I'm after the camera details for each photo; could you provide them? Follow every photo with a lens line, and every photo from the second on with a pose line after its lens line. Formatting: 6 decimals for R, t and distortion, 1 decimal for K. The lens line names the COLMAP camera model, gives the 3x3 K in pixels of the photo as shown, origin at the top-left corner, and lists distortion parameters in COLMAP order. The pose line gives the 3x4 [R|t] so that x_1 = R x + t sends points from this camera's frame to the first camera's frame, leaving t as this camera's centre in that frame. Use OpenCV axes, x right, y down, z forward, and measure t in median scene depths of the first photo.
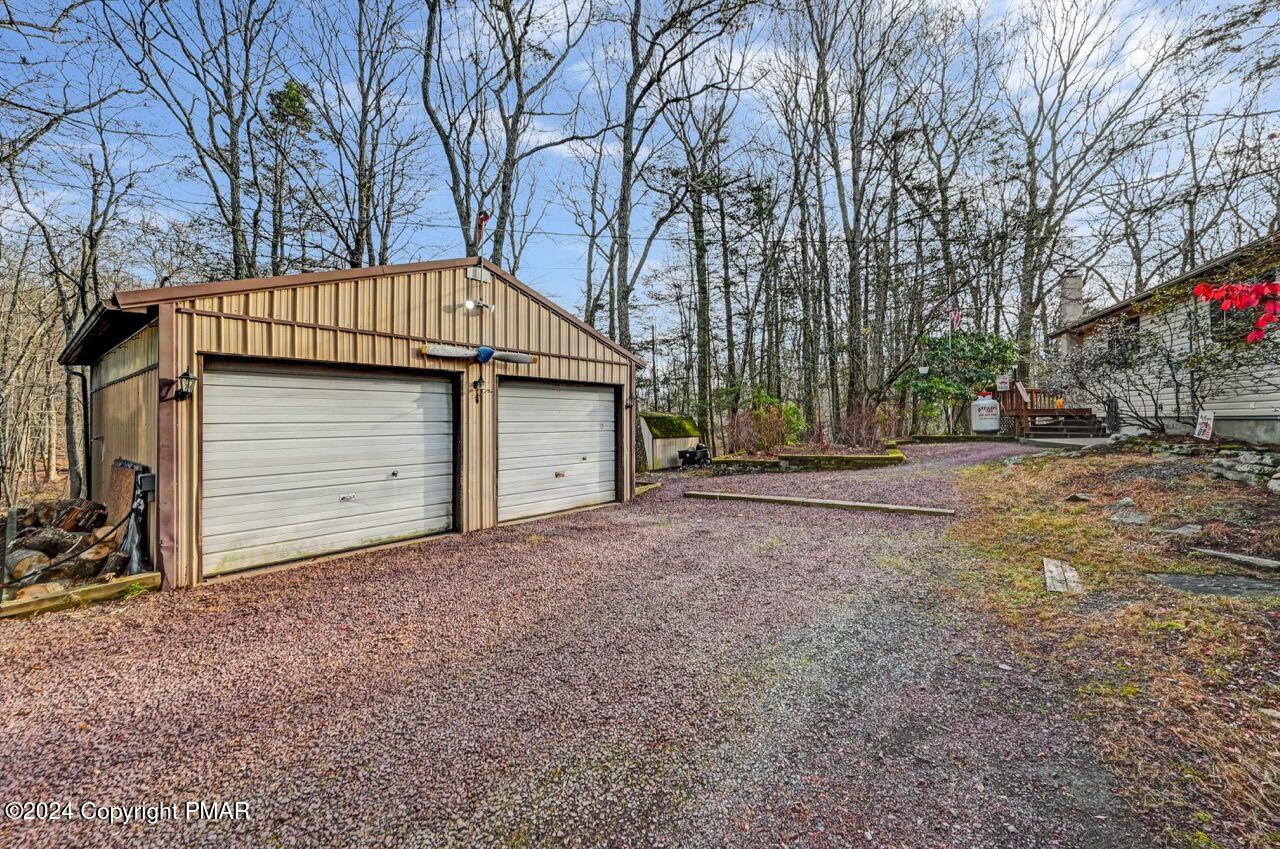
lens RADIAL K [[520.0, 0, 642.3], [0, 520.0, 412.2], [0, 0, 1]] dist [0.002124, 0.000107]
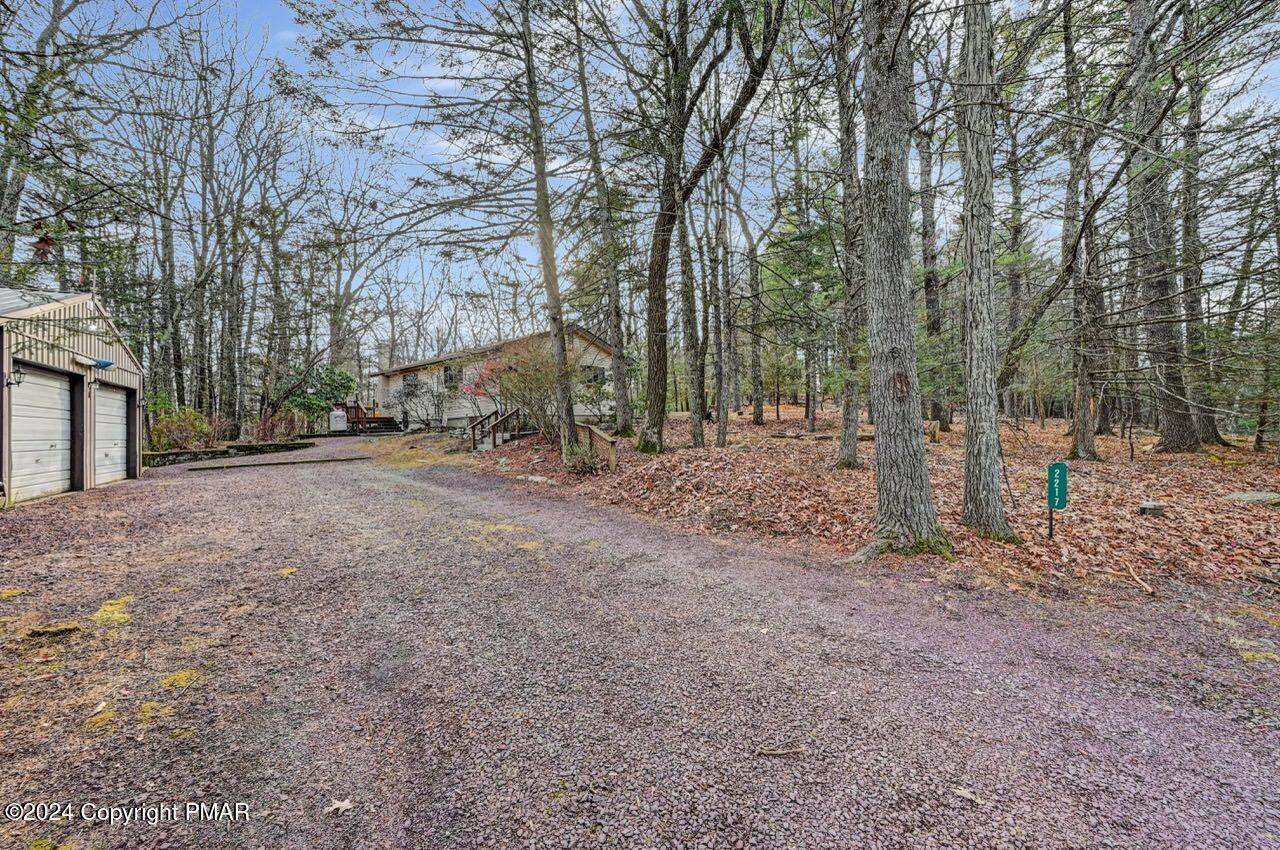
lens RADIAL K [[520.0, 0, 647.0], [0, 520.0, 417.5], [0, 0, 1]] dist [0.002124, 0.000107]
pose [[0.322945, 0.015727, 0.946287, -1.143455], [0.009359, 0.999760, -0.019809, 0.075219], [-0.946372, 0.015254, 0.322720, -0.861372]]
